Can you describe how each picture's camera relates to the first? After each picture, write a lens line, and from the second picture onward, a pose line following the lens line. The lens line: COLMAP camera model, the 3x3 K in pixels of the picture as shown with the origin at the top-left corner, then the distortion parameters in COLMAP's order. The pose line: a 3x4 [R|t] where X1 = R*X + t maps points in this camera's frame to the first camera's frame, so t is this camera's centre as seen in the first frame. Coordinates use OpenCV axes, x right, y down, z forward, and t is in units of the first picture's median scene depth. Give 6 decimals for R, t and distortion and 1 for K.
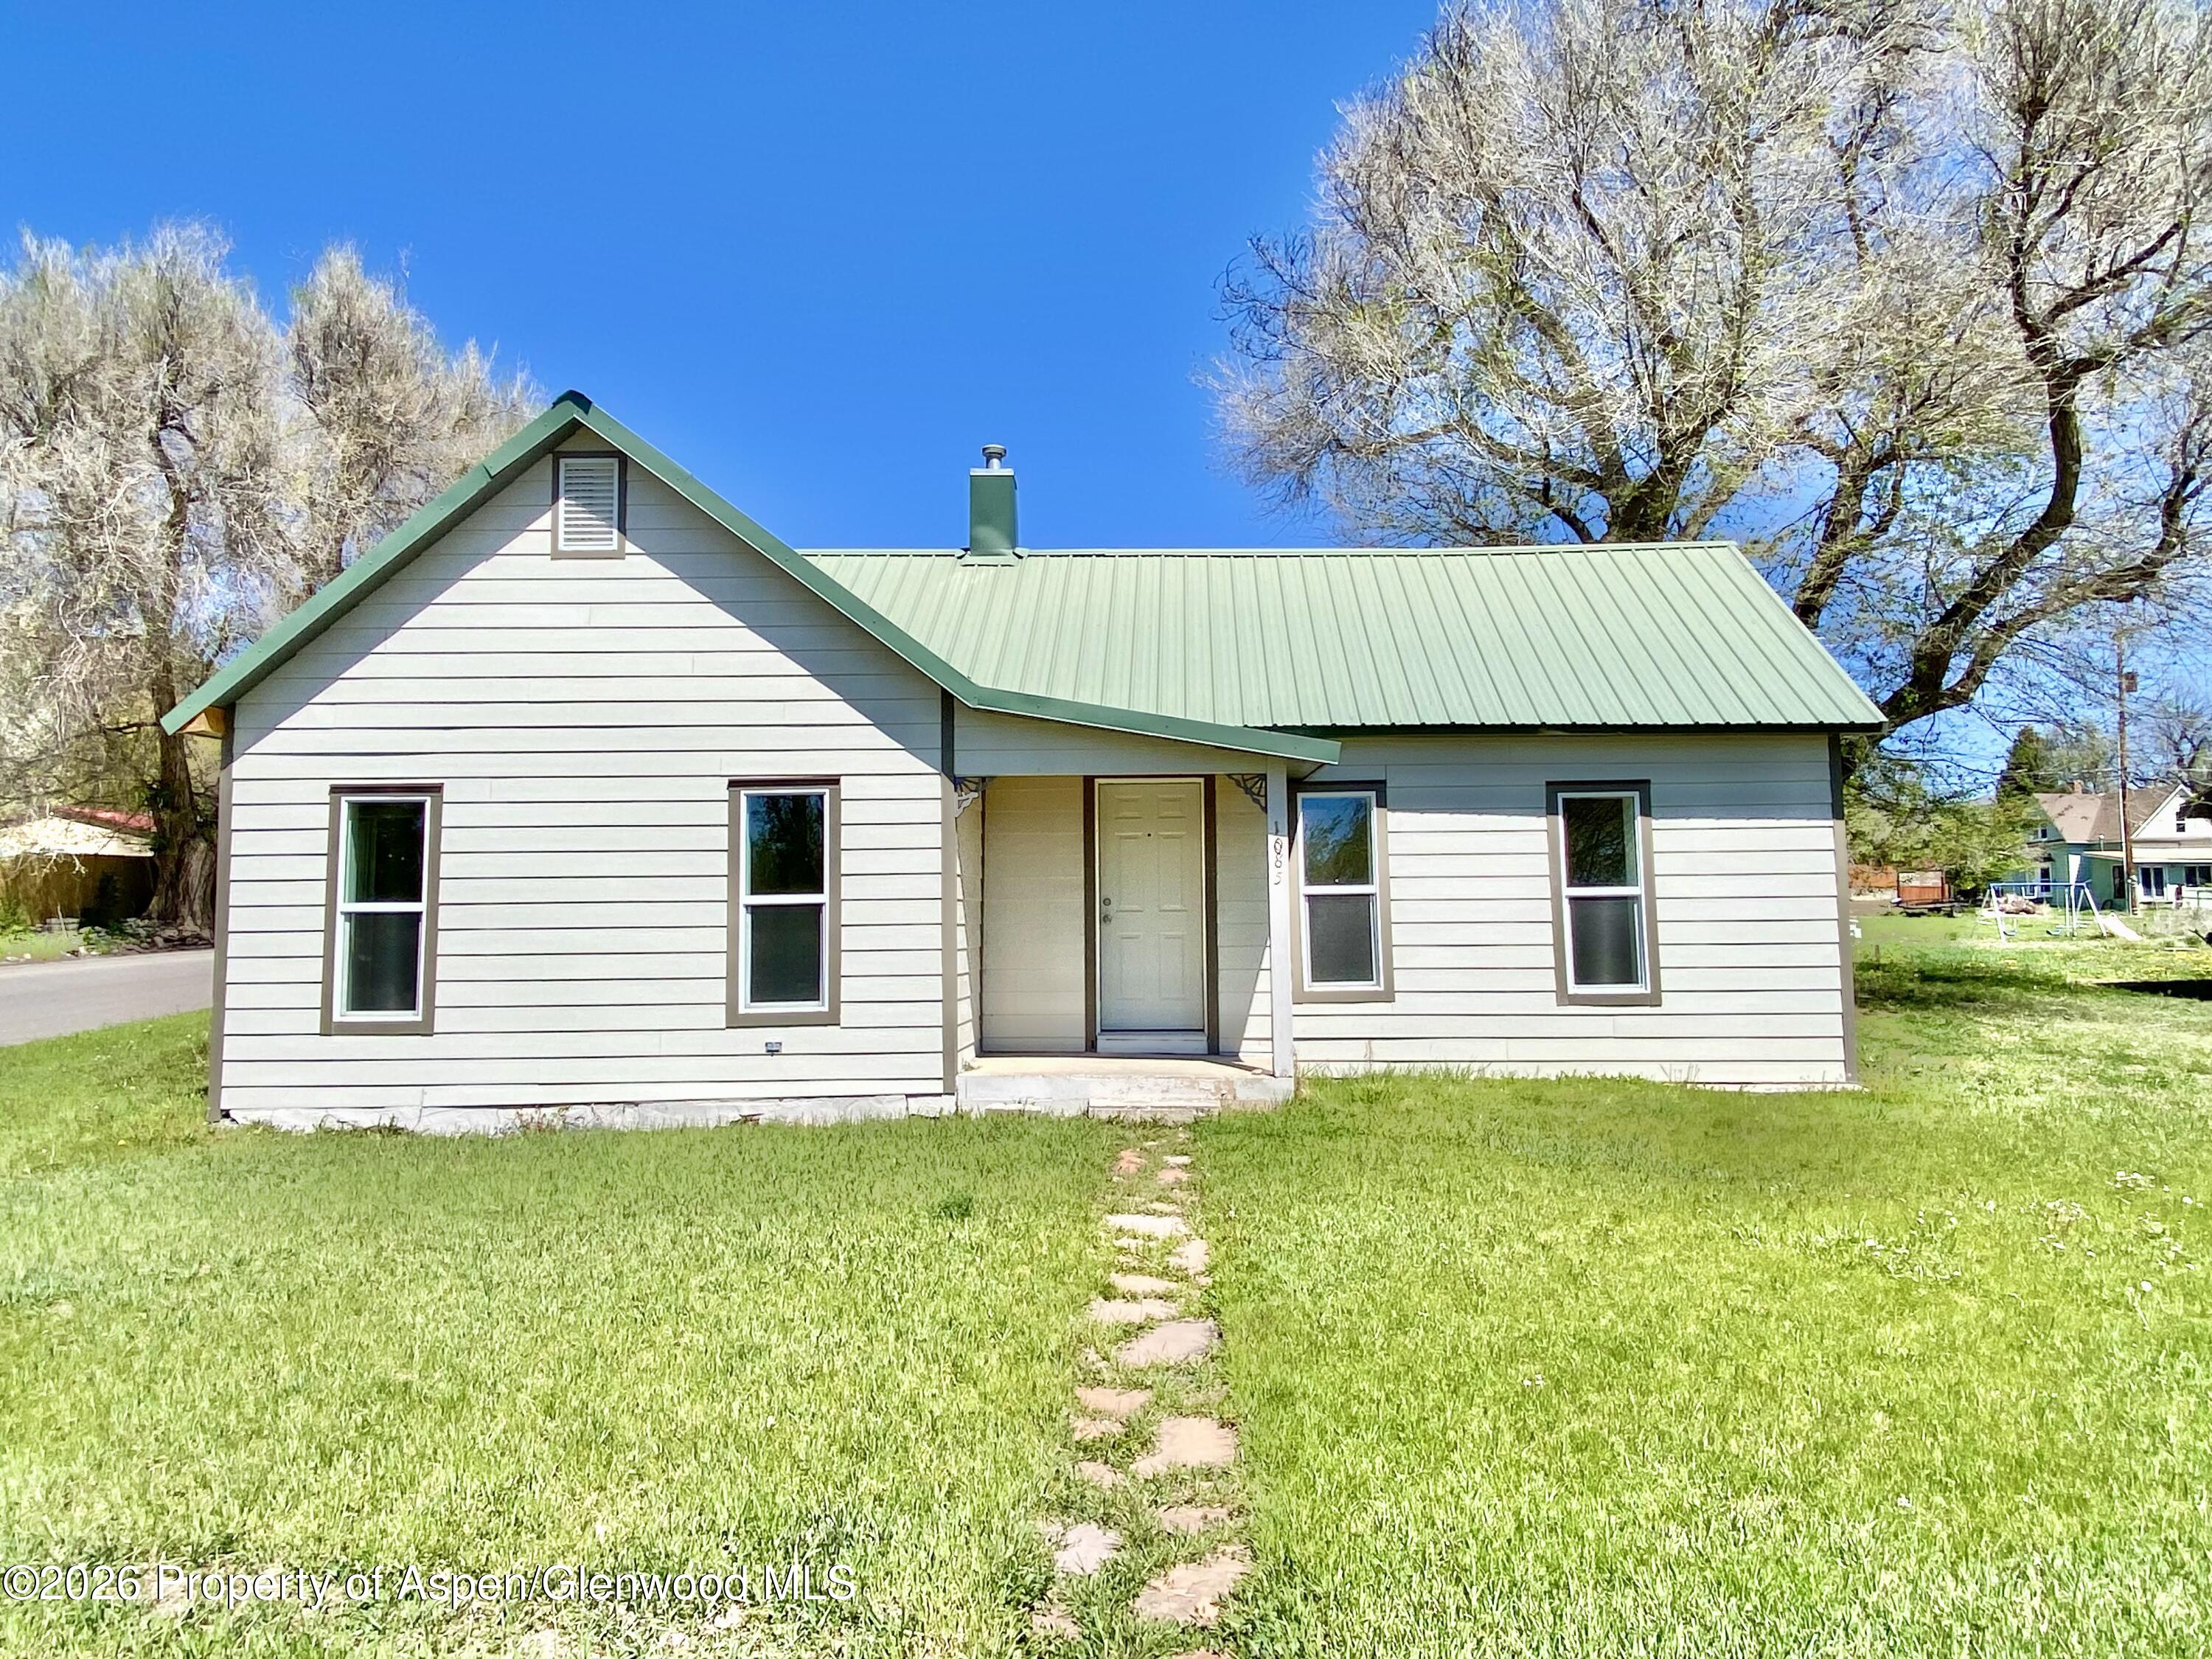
lens RADIAL K [[1394.8, 0, 1106.0], [0, 1394.8, 829.5], [0, 0, 1]] dist [0.116720, -0.160933]
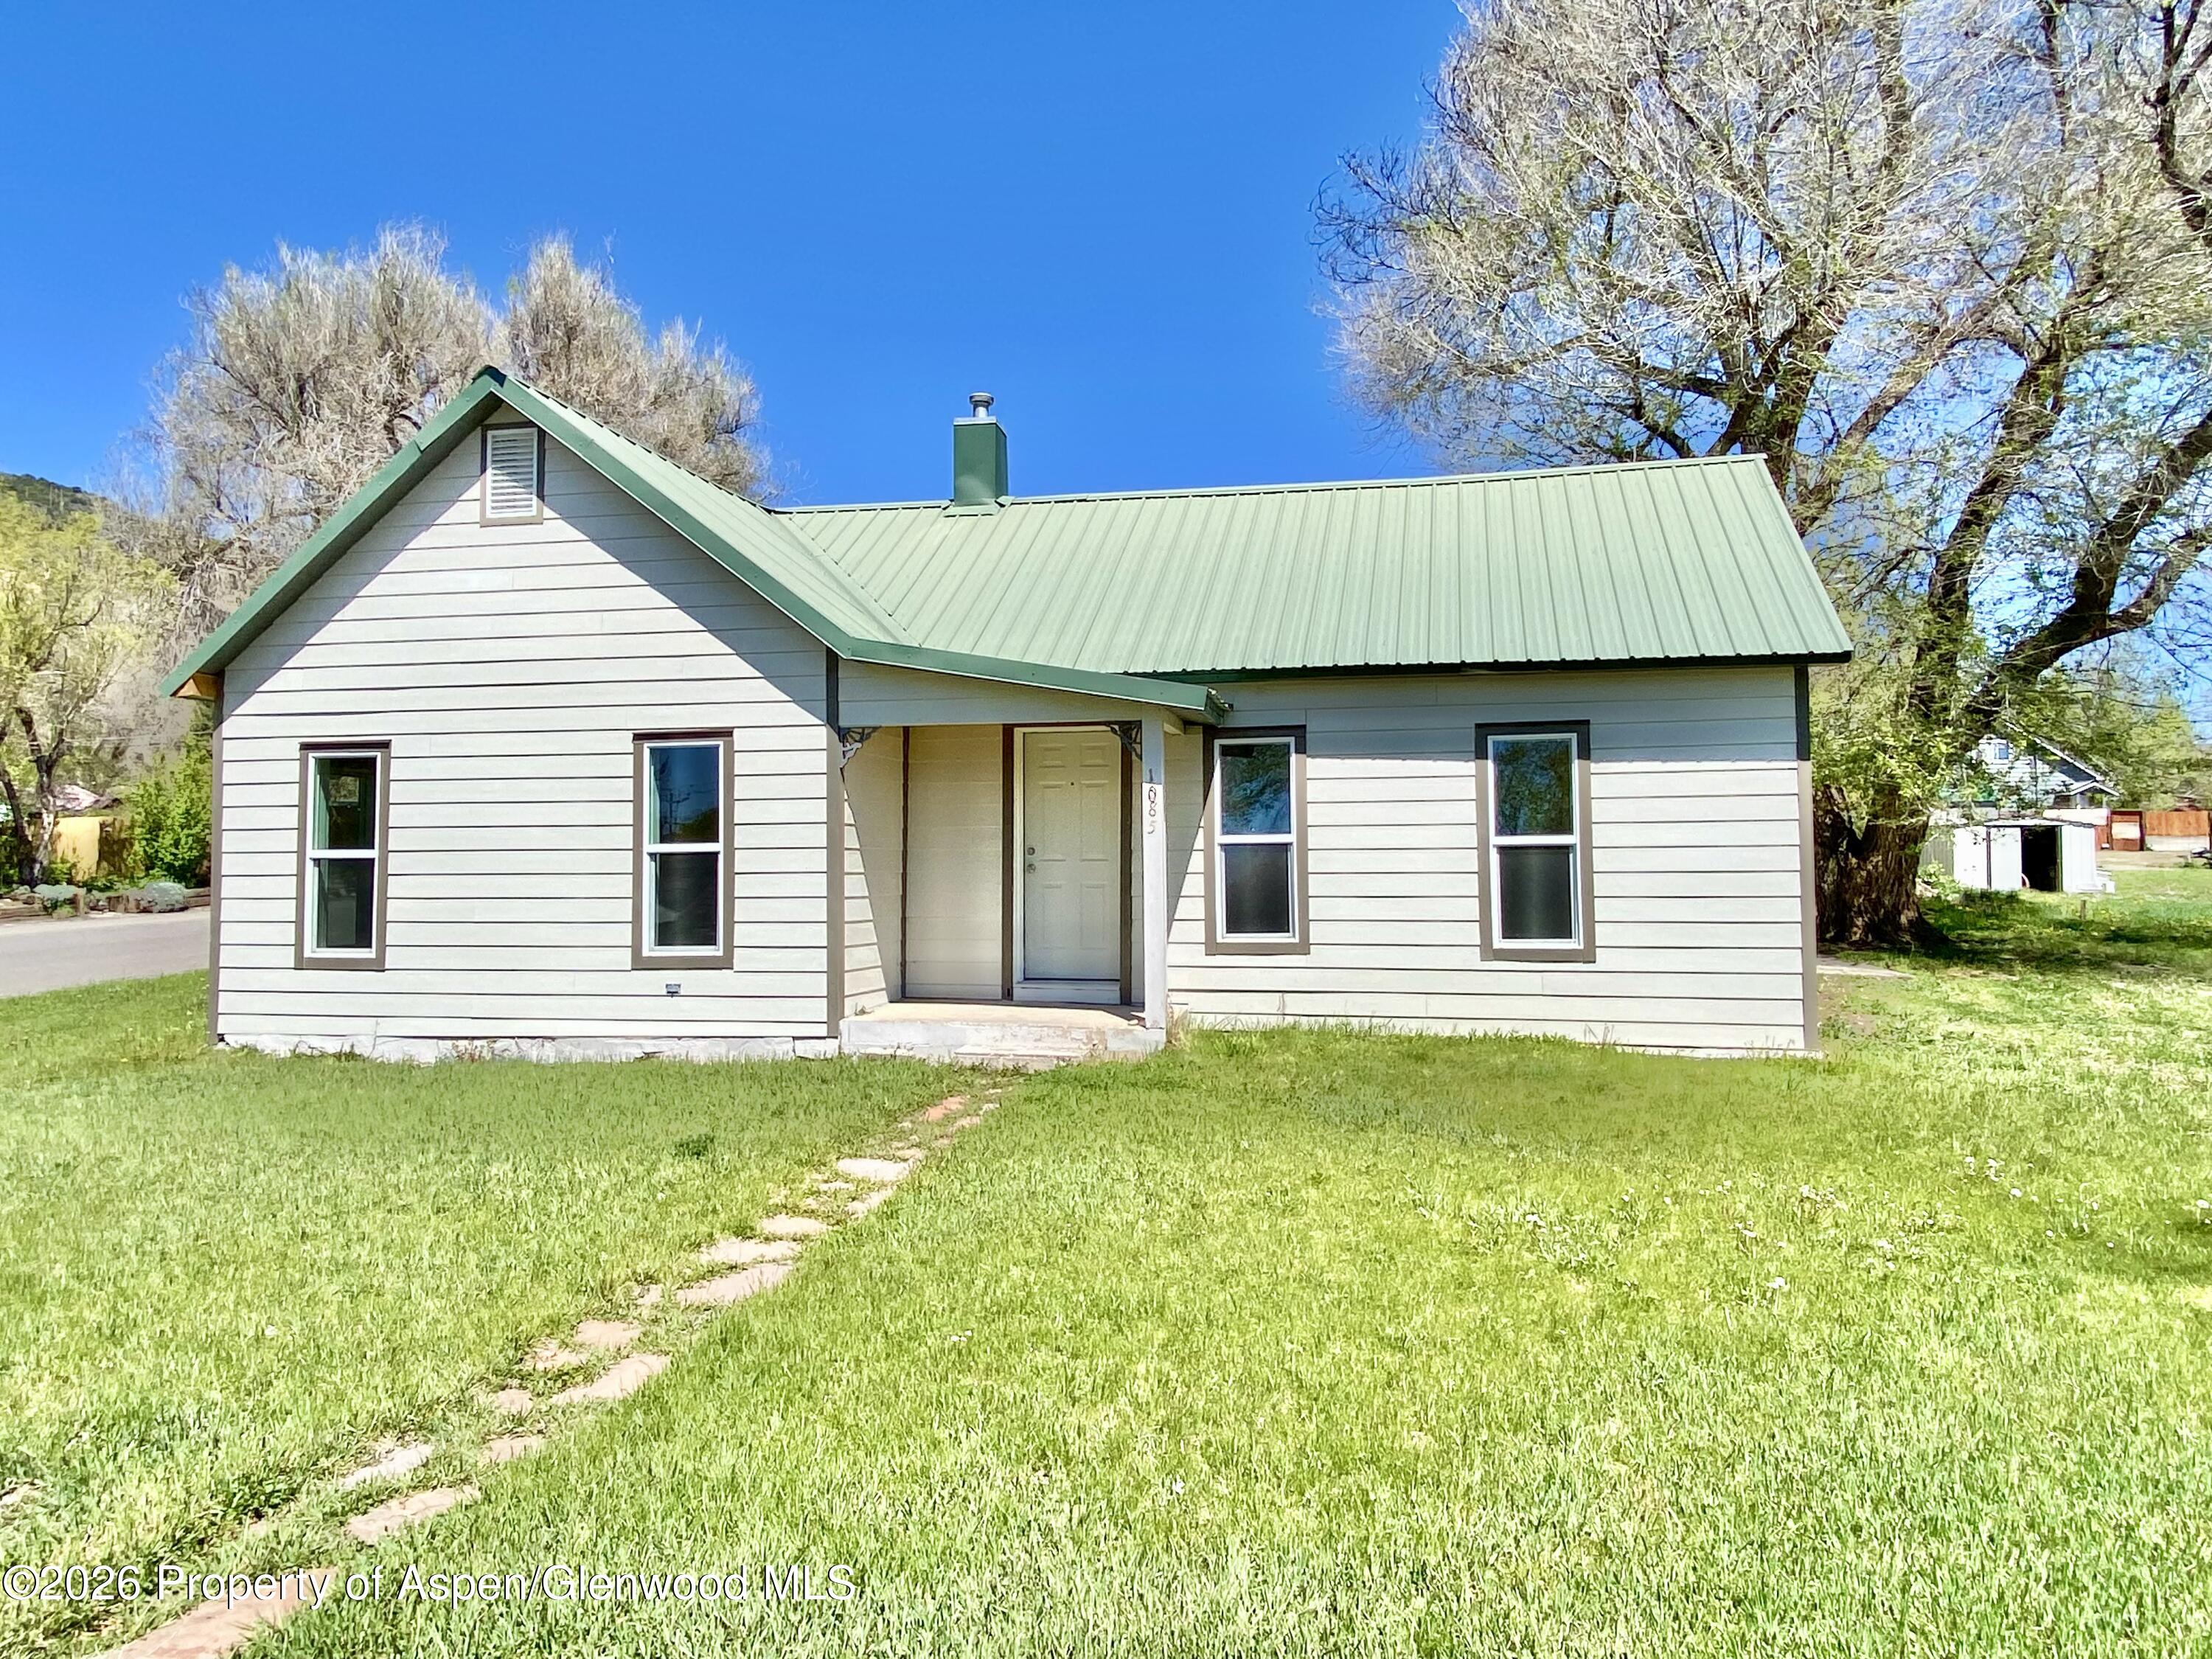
lens RADIAL K [[1394.8, 0, 1106.0], [0, 1394.8, 829.5], [0, 0, 1]] dist [0.116720, -0.160933]
pose [[0.983022, -0.000941, -0.183484, 0.261953], [0.007682, 0.999321, 0.036030, 0.000954], [0.183326, -0.036828, 0.982362, 0.031419]]
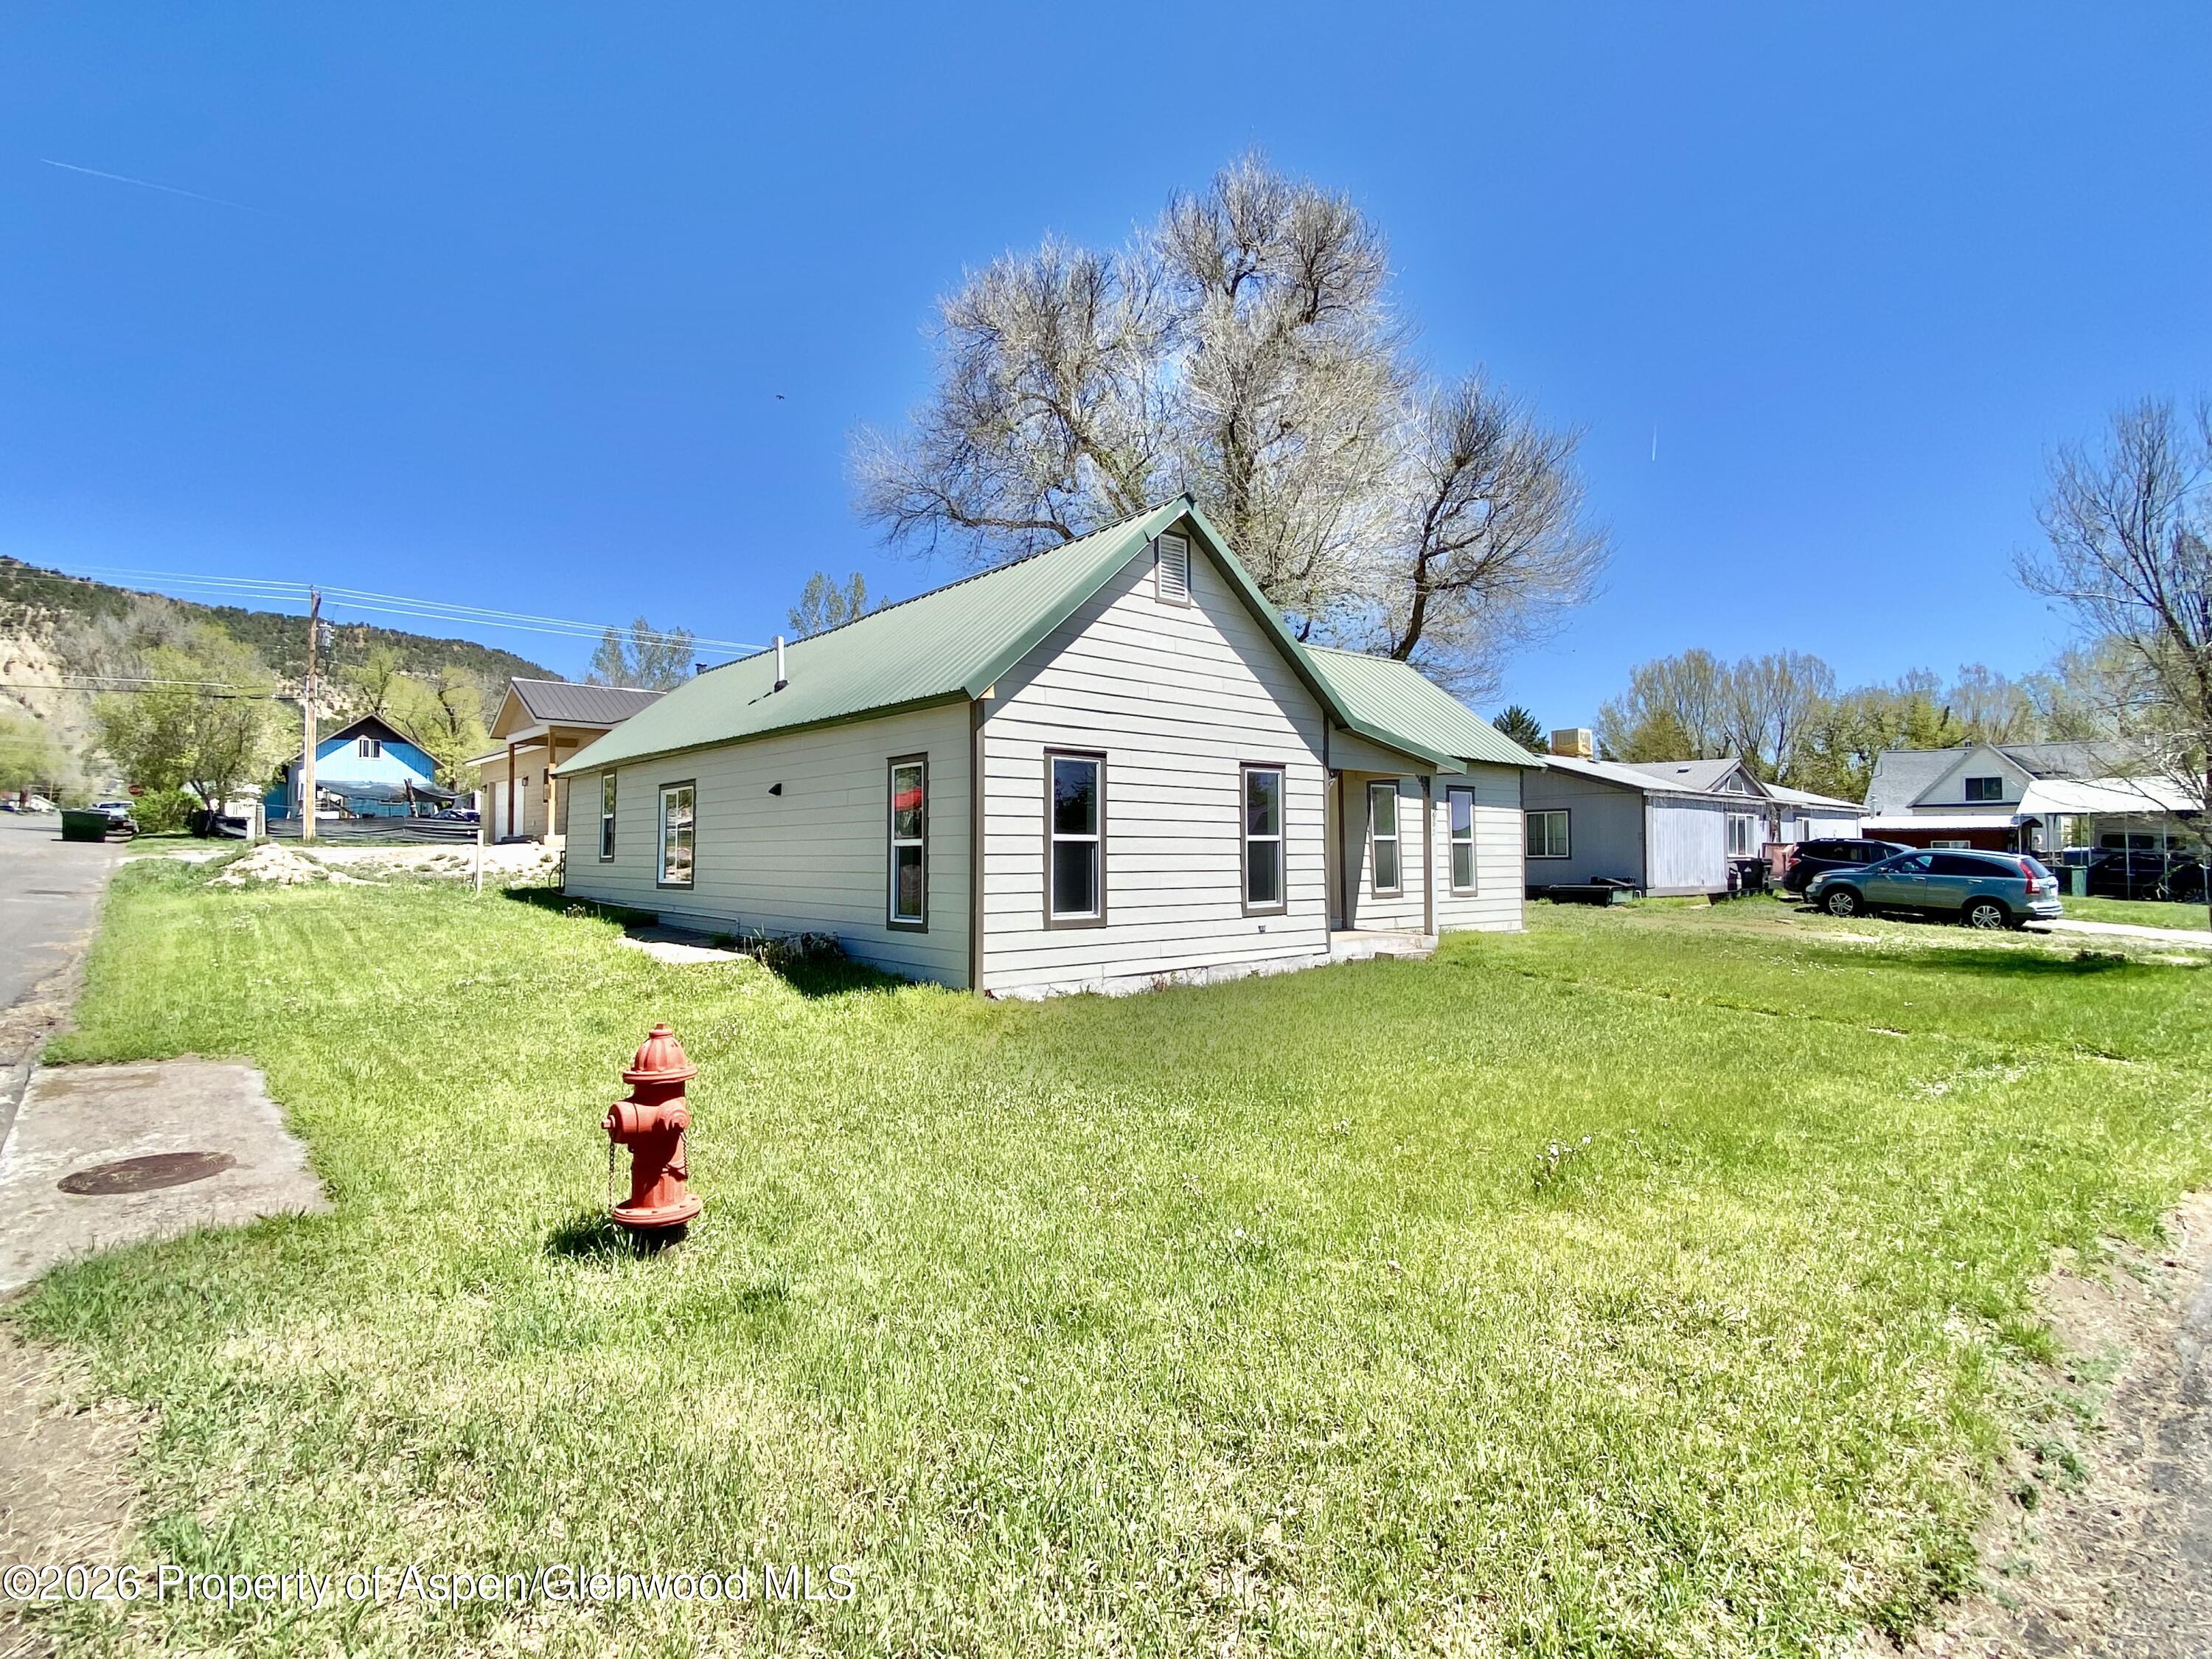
lens RADIAL K [[1072.0, 0, 1106.0], [0, 1072.0, 829.5], [0, 0, 1]] dist [0.144891, 0.000001]
pose [[0.742348, 0.023927, 0.669588, -1.158743], [-0.050738, 0.998500, 0.020570, 0.022886], [-0.668091, -0.049244, 0.742448, 0.193823]]
